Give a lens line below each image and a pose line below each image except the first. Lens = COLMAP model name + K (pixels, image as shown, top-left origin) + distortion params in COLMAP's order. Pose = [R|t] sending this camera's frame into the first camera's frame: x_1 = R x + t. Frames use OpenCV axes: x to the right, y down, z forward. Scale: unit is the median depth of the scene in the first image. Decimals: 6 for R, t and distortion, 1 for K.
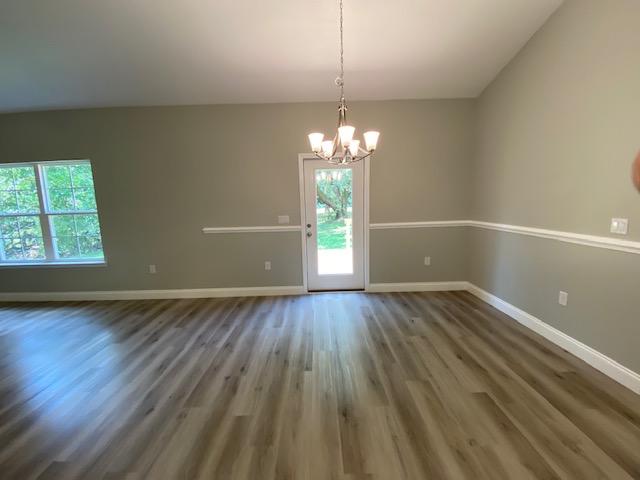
lens RADIAL K [[258.8, 0, 320.0], [0, 258.8, 240.0], [0, 0, 1]] dist [0.014188, -0.016971]
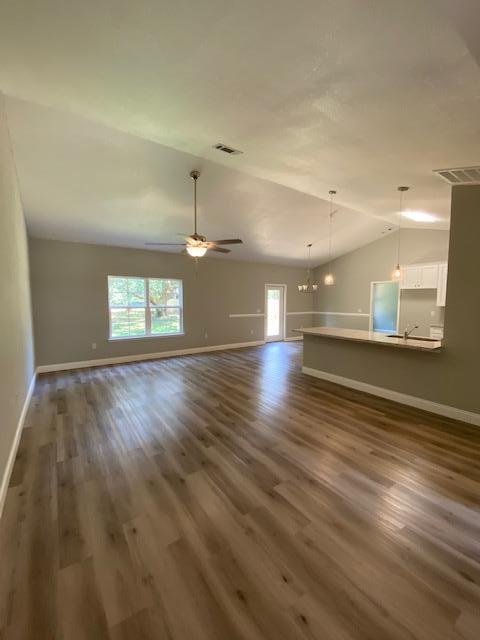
lens RADIAL K [[258.8, 0, 241.8], [0, 258.8, 320.2], [0, 0, 1]] dist [0.014188, -0.016971]
pose [[0.819461, -0.013830, 0.572968, -2.365448], [0.057331, 0.996673, -0.057939, 0.186327], [-0.570260, 0.080328, 0.817528, -1.167174]]
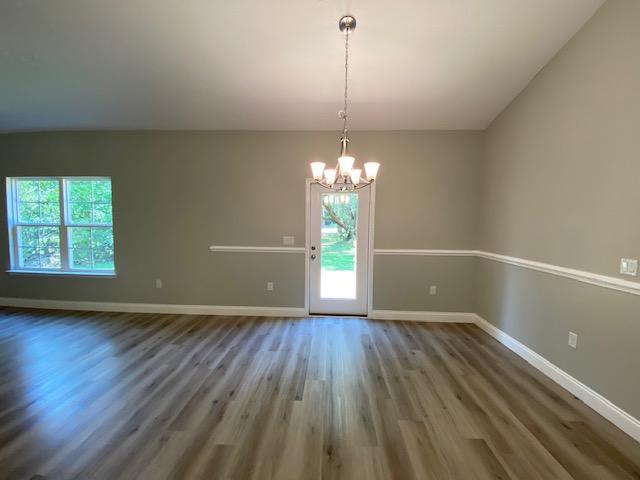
lens RADIAL K [[258.8, 0, 320.0], [0, 258.8, 240.0], [0, 0, 1]] dist [0.014188, -0.016971]
pose [[0.997714, 0.045041, -0.050376, 0.049146], [-0.048635, 0.996178, -0.072553, -0.022596], [0.046916, 0.074837, 0.996092, -0.004782]]
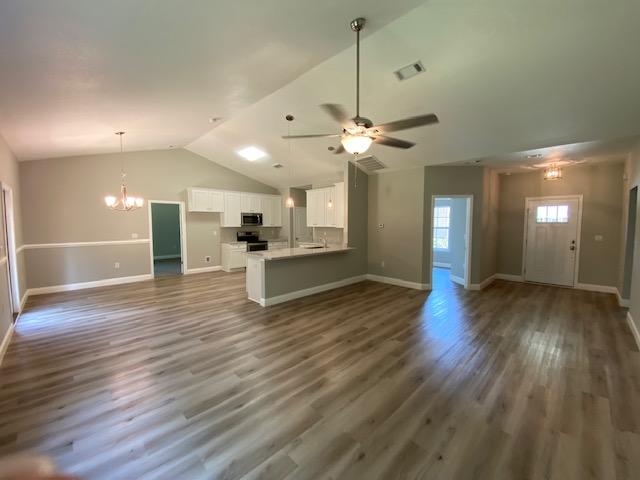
lens RADIAL K [[259.6, 0, 320.0], [0, 259.6, 240.0], [0, 0, 1]] dist [0.015779, -0.000152]
pose [[-0.702666, -0.025474, 0.711064, -2.322626], [0.125212, 0.979336, 0.158818, -0.194759], [-0.700416, 0.200630, -0.684956, 1.234890]]
